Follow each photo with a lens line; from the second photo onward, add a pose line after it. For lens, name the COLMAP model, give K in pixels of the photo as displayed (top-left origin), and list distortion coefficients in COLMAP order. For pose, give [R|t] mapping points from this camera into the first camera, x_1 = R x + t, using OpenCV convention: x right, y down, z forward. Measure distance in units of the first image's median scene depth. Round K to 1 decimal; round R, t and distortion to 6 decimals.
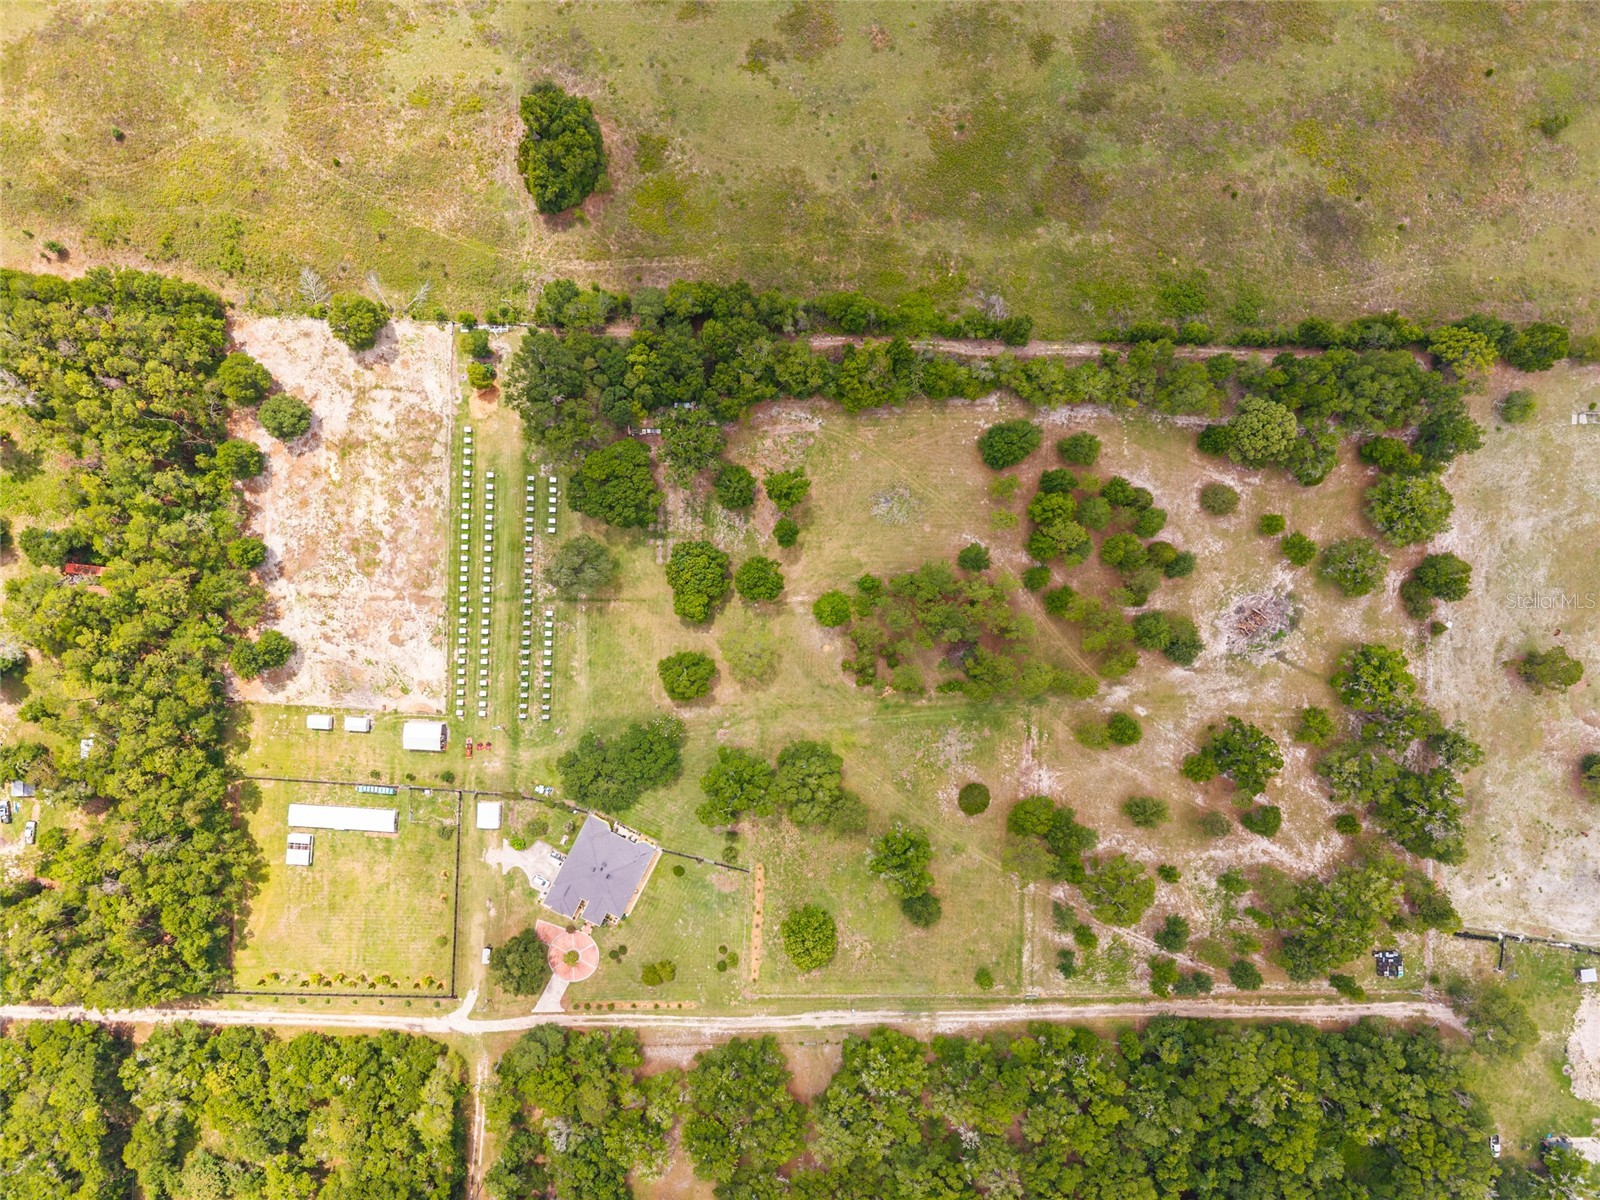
lens RADIAL K [[1102.9, 0, 800.0], [0, 1102.9, 600.0], [0, 0, 1]] dist [-0.000253, 0.000823]
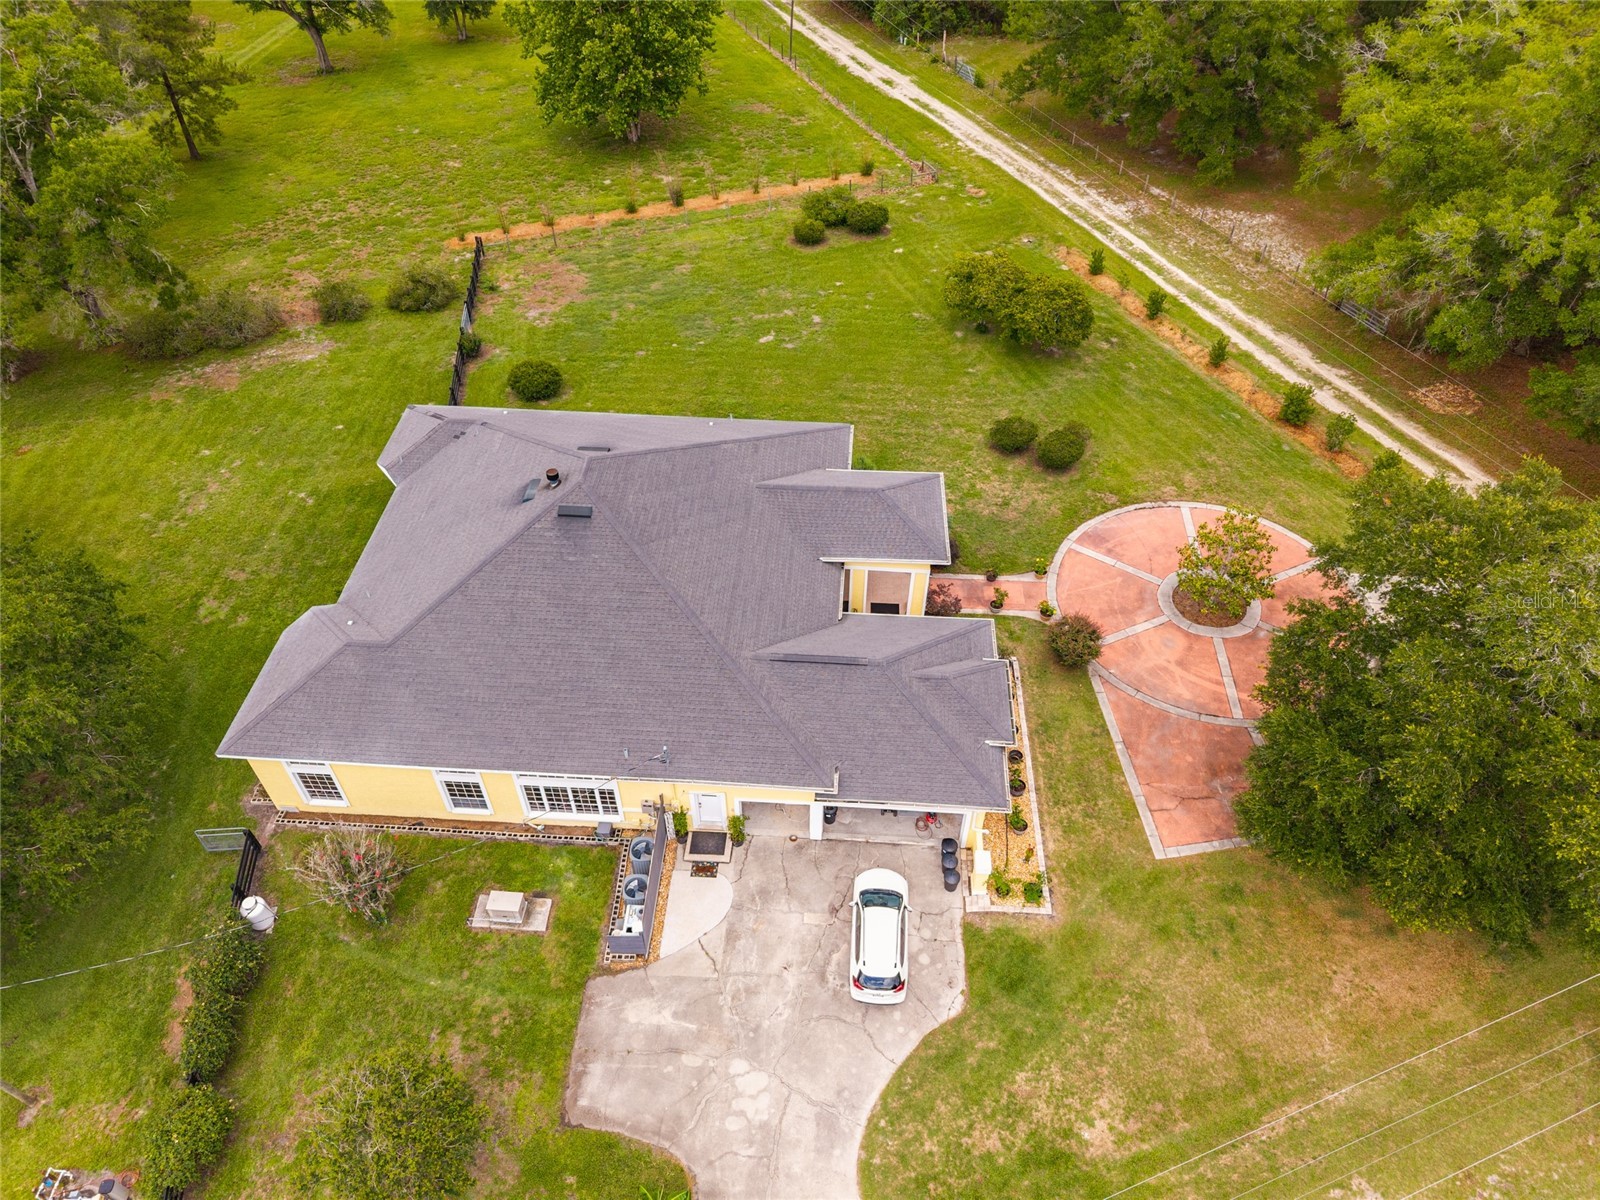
lens RADIAL K [[1072.8, 0, 807.2], [0, 1072.8, 602.7], [0, 0, 1]] dist [0.007866, 0.001092]
pose [[-0.405053, -0.657700, 0.635108, -0.282345], [0.914281, -0.287831, 0.285032, 0.223721], [-0.004662, 0.696120, 0.717910, 0.887946]]
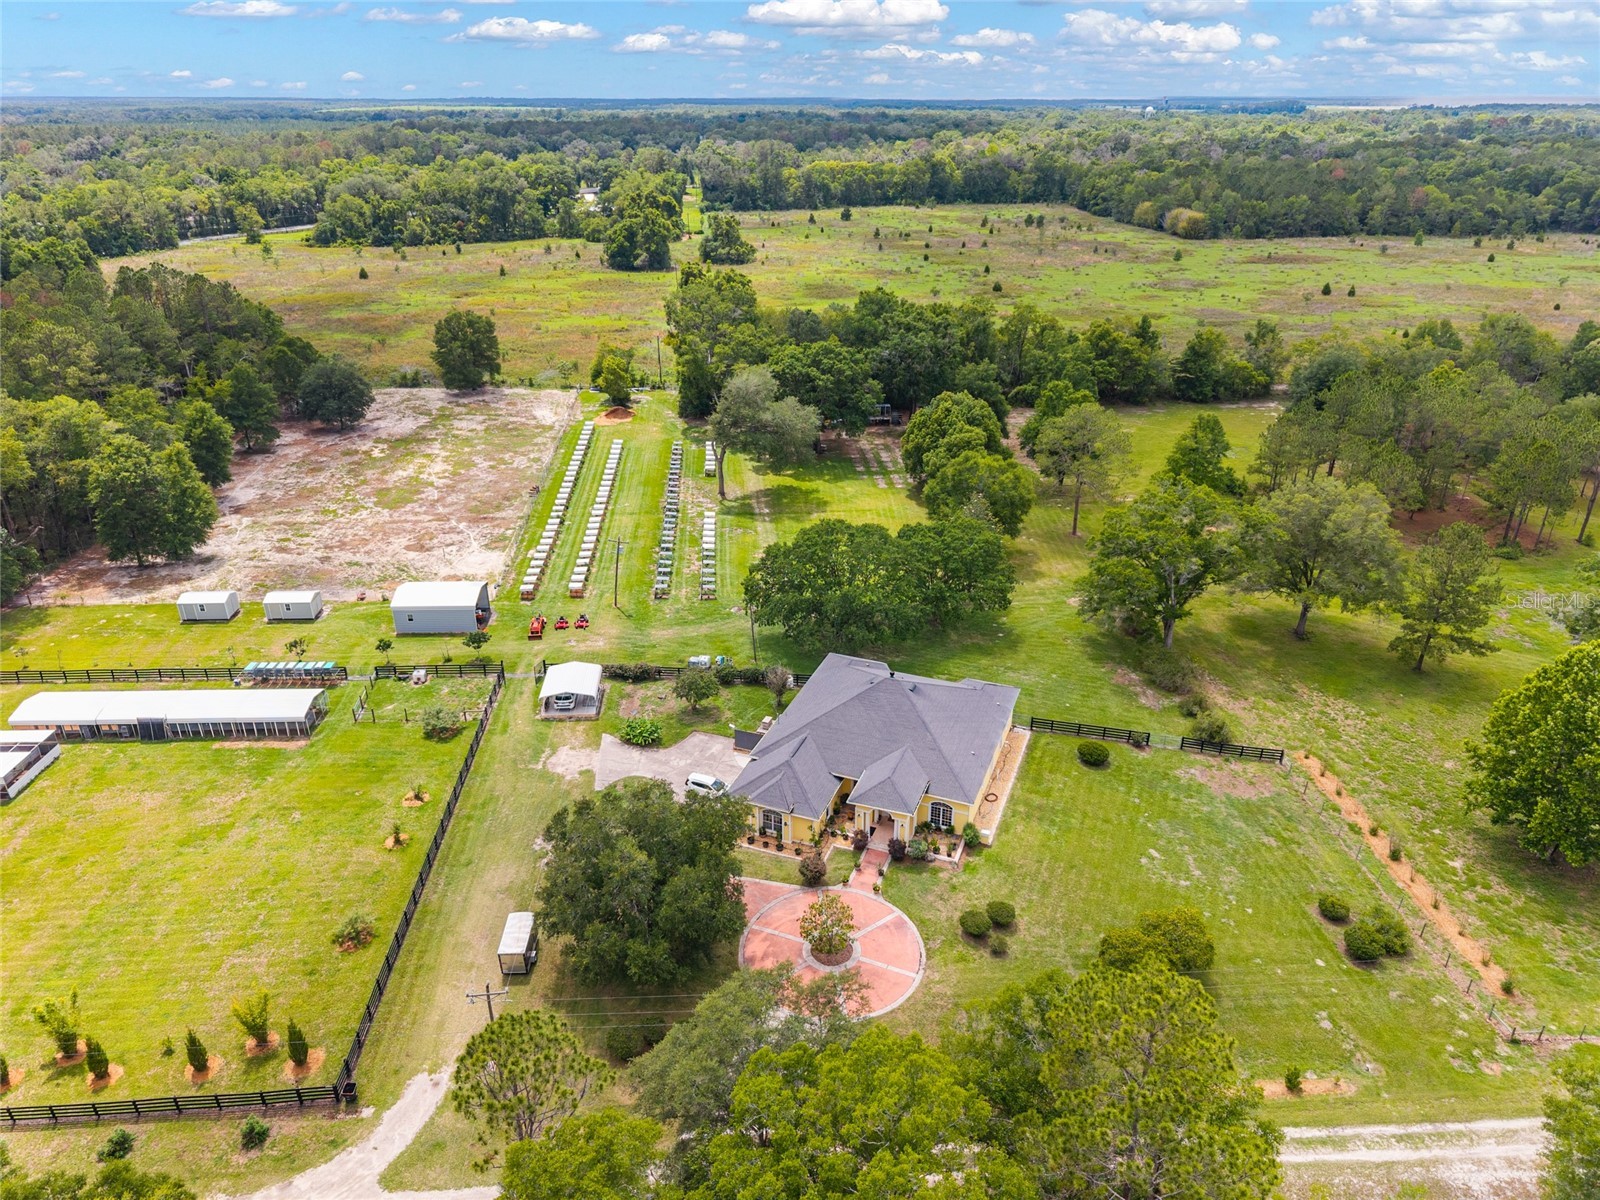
lens RADIAL K [[1072.8, 0, 807.2], [0, 1072.8, 602.7], [0, 0, 1]] dist [0.007866, 0.001092]
pose [[0.994042, -0.054346, 0.094478, -0.232378], [0.108624, 0.422582, -0.899792, 0.527007], [0.008976, 0.904694, 0.425968, 0.808614]]
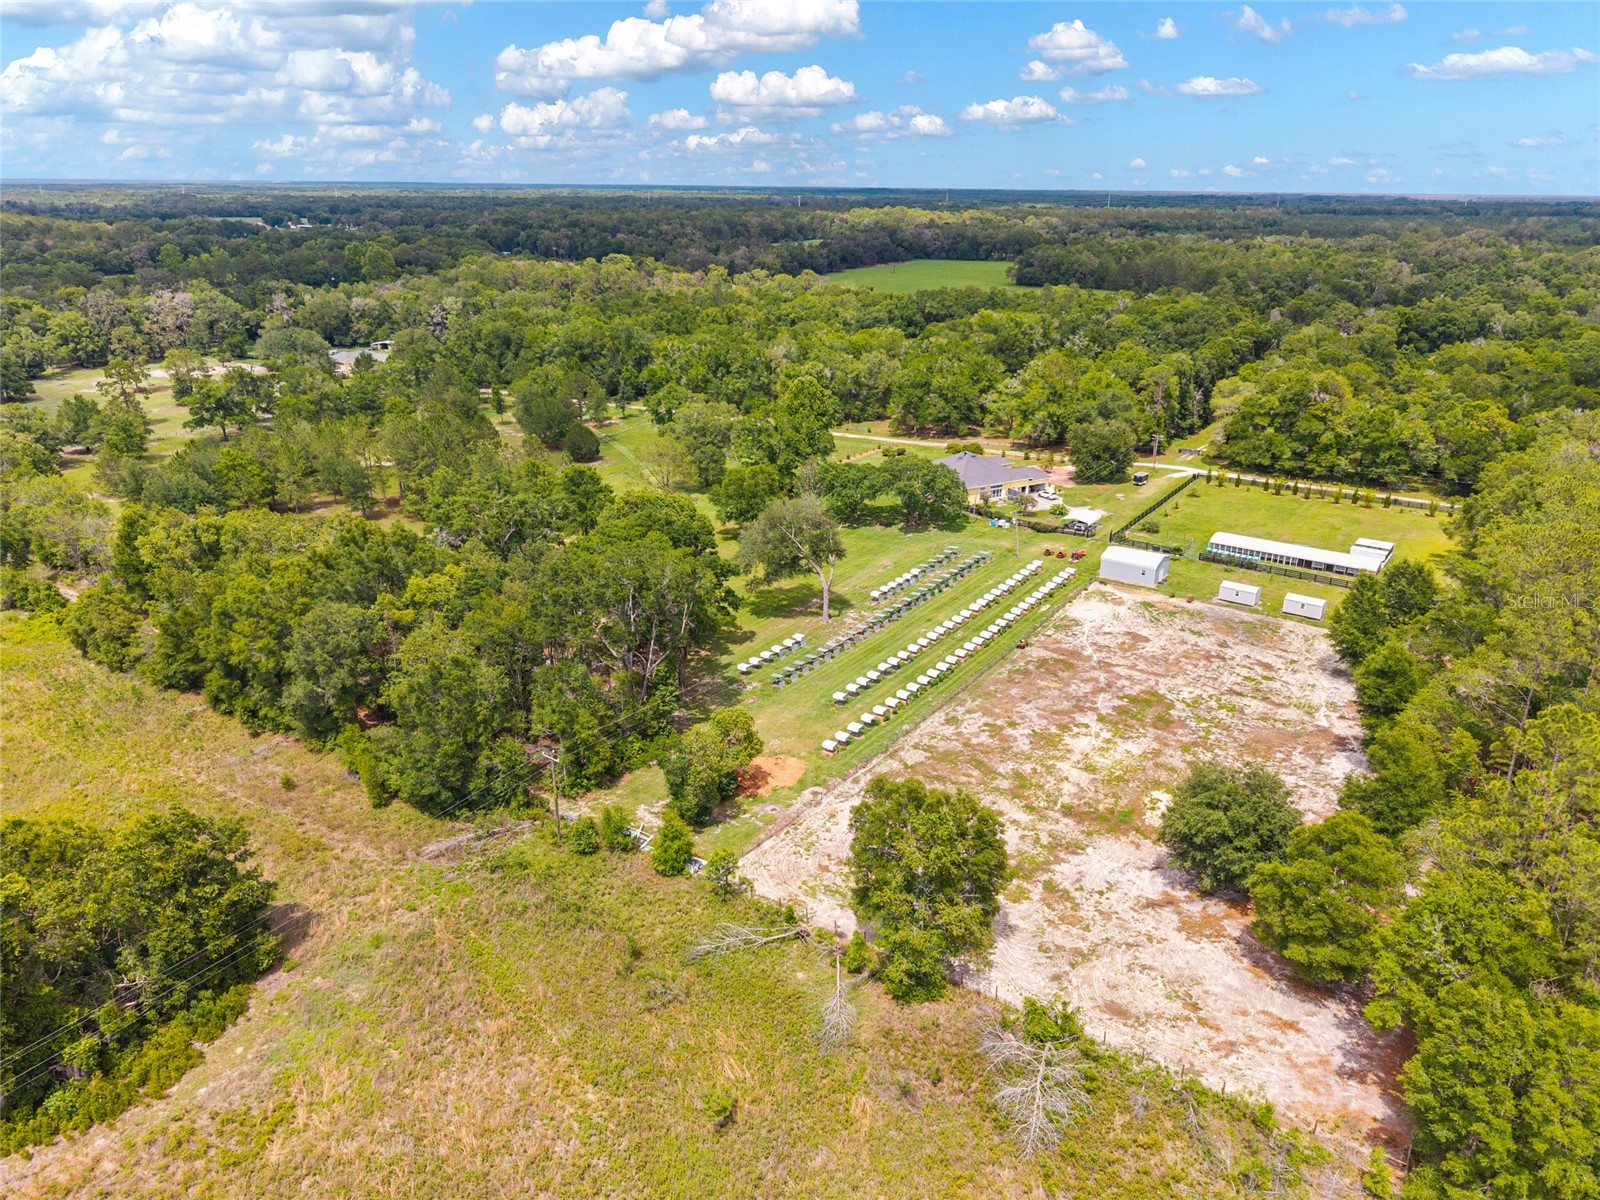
lens RADIAL K [[1100.3, 0, 801.4], [0, 1100.3, 546.8], [0, 0, 1]] dist [0.014923, 0.001473]
pose [[-0.837226, -0.182403, 0.515539, -0.504313], [0.546812, -0.267215, 0.793469, -0.491117], [-0.006971, 0.946216, 0.323459, 0.776121]]
